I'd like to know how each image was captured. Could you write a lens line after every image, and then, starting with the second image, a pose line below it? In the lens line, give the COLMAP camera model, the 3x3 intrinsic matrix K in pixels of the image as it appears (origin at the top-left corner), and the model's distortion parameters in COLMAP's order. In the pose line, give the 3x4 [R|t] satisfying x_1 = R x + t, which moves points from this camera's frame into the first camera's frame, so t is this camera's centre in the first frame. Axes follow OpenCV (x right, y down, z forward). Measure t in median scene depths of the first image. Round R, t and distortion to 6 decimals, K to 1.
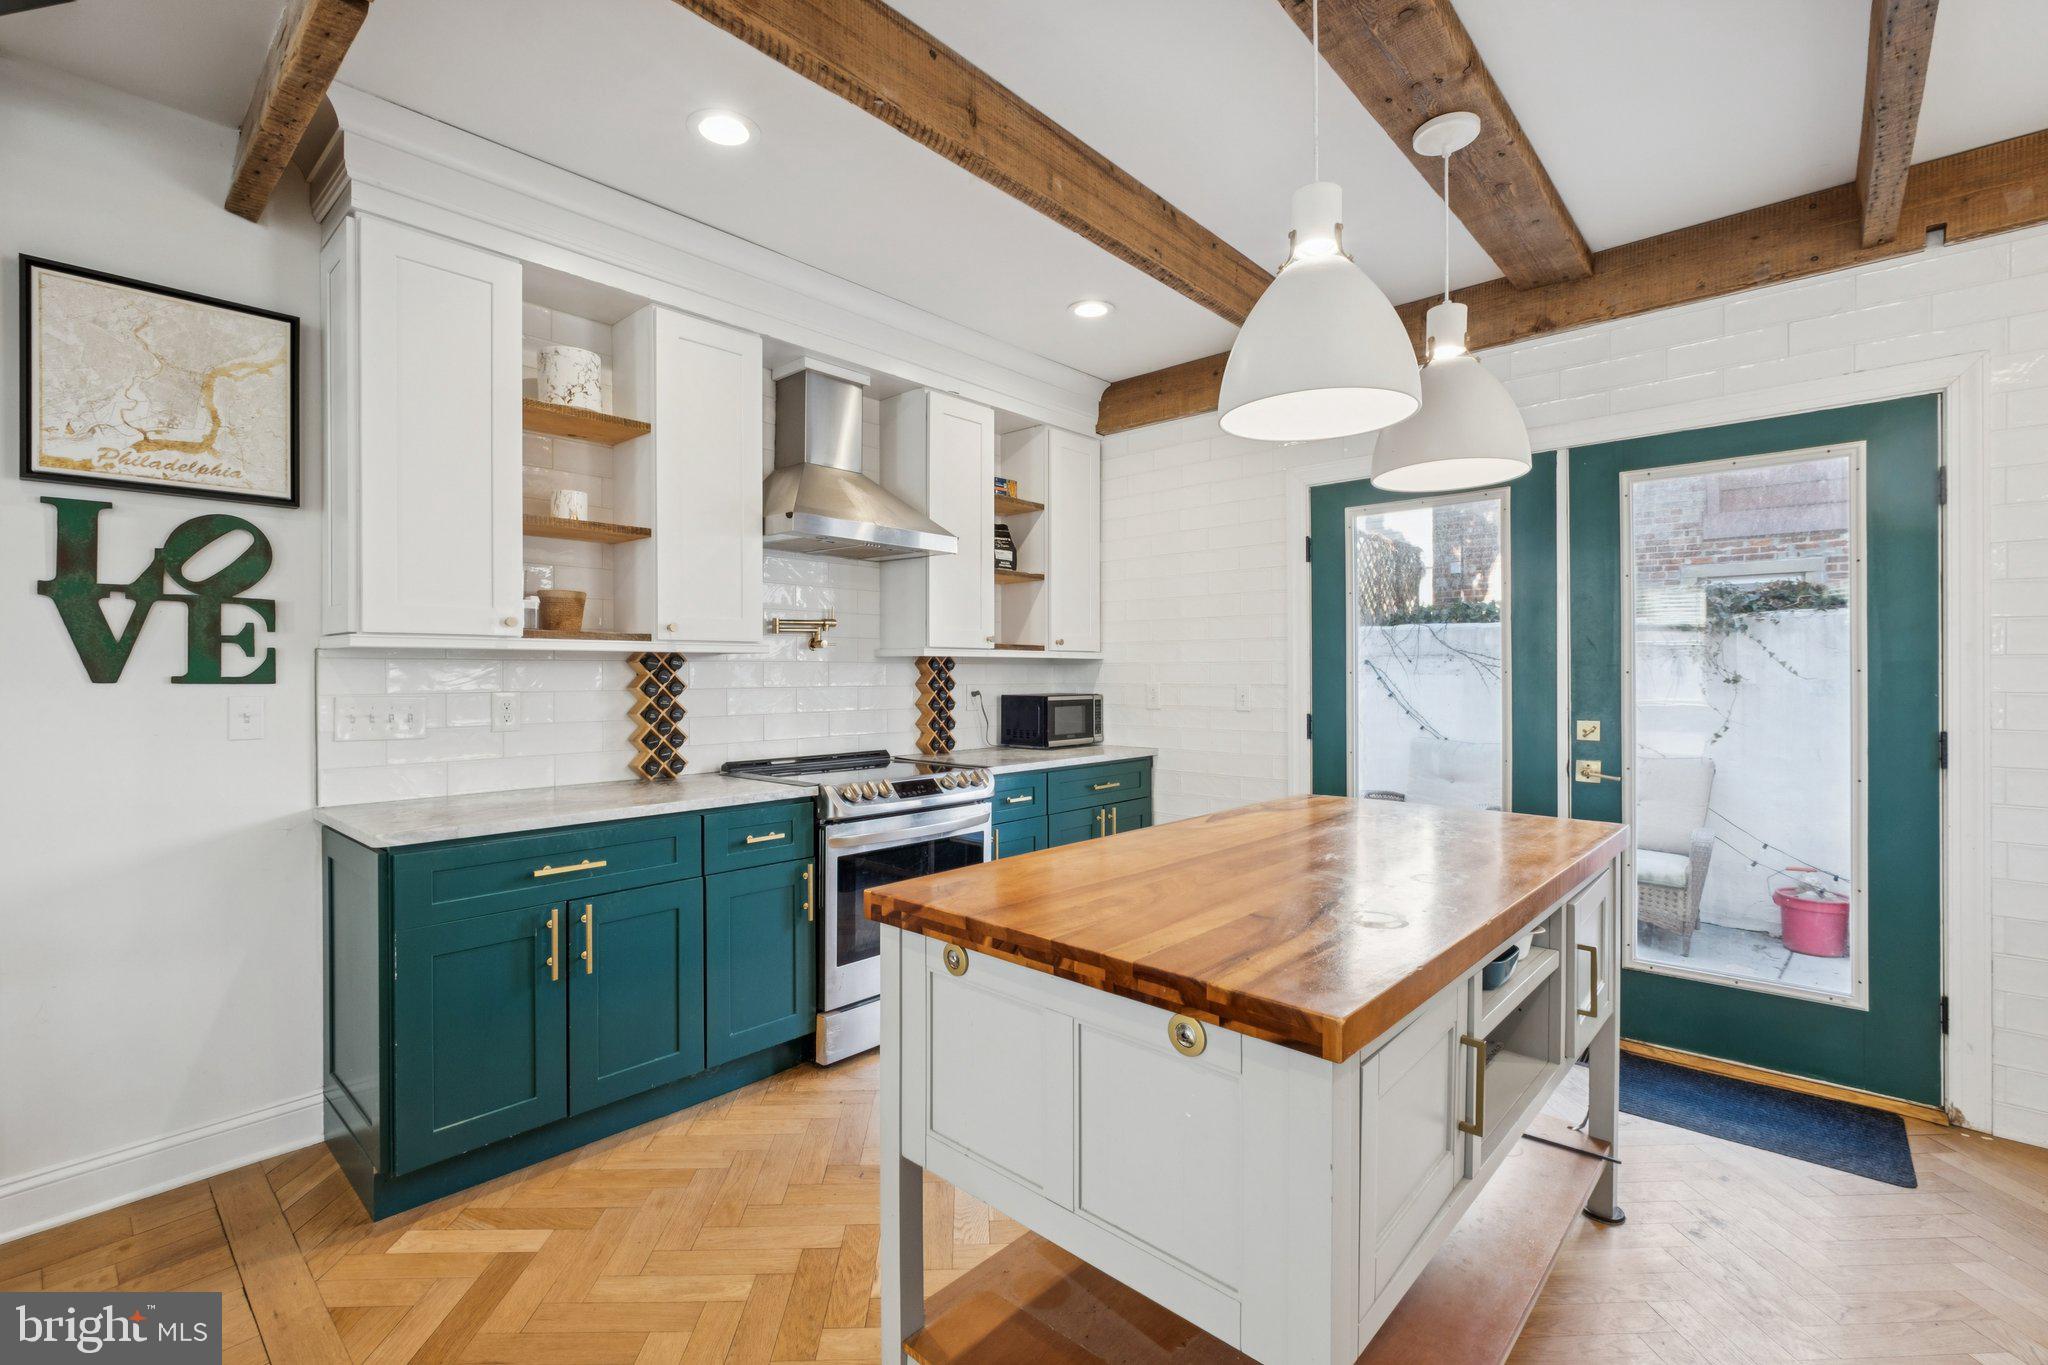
lens RADIAL K [[904.0, 0, 1005.3], [0, 904.0, 671.4], [0, 0, 1]] dist [-0.004918, 0.001038]
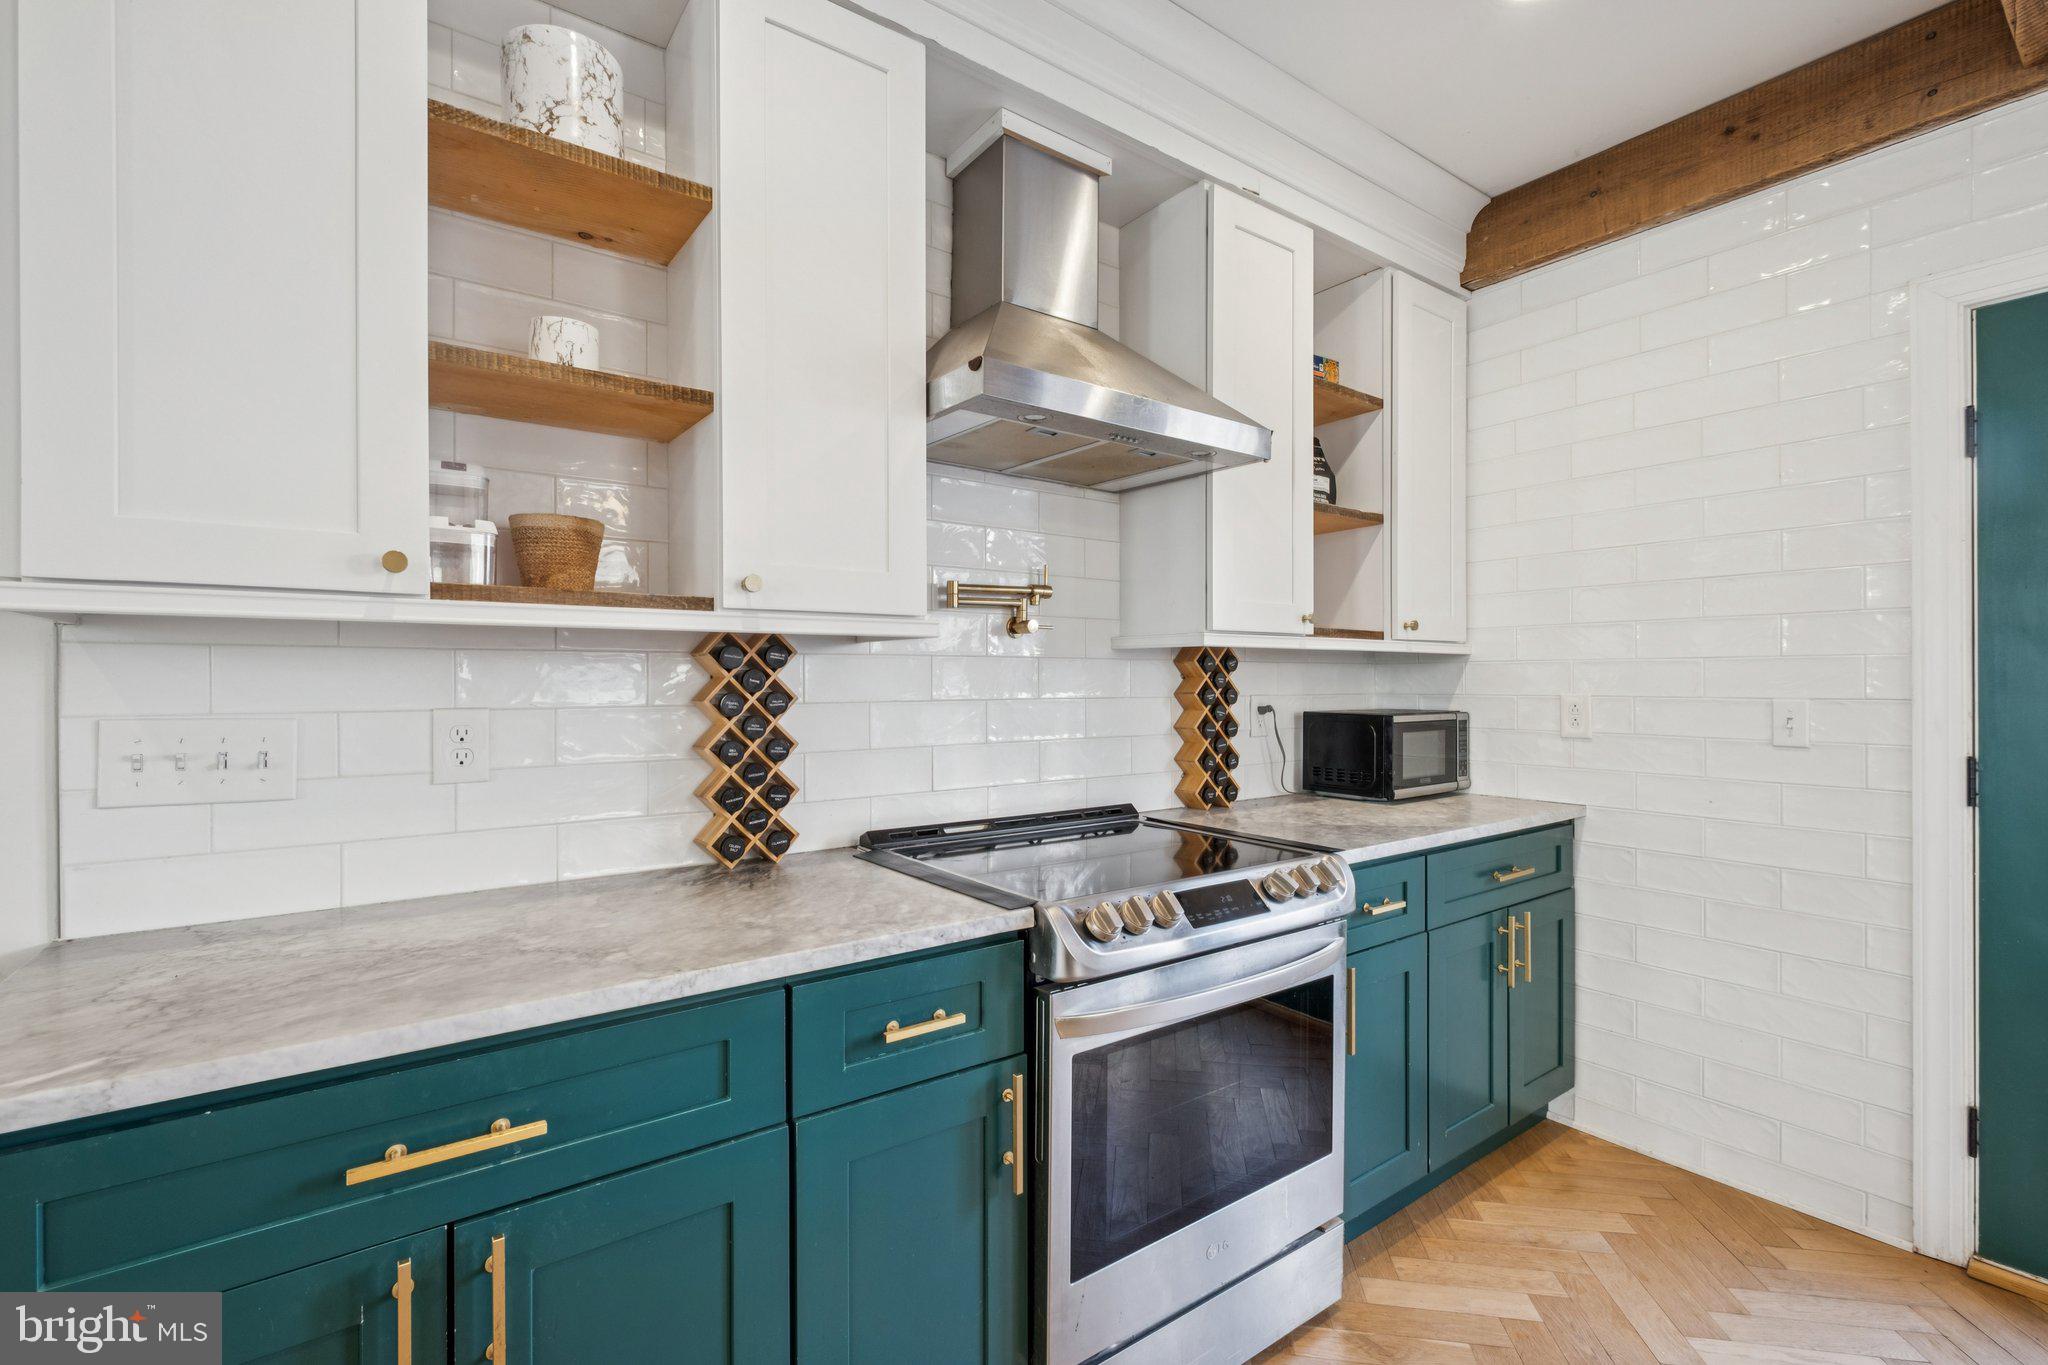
lens RADIAL K [[904.0, 0, 1003.1], [0, 904.0, 681.1], [0, 0, 1]] dist [-0.004918, 0.001038]
pose [[0.979482, 0.001064, -0.201529, -0.113030], [-0.000363, 0.999994, 0.003515, 0.003624], [0.201531, -0.003369, 0.979476, 0.471287]]
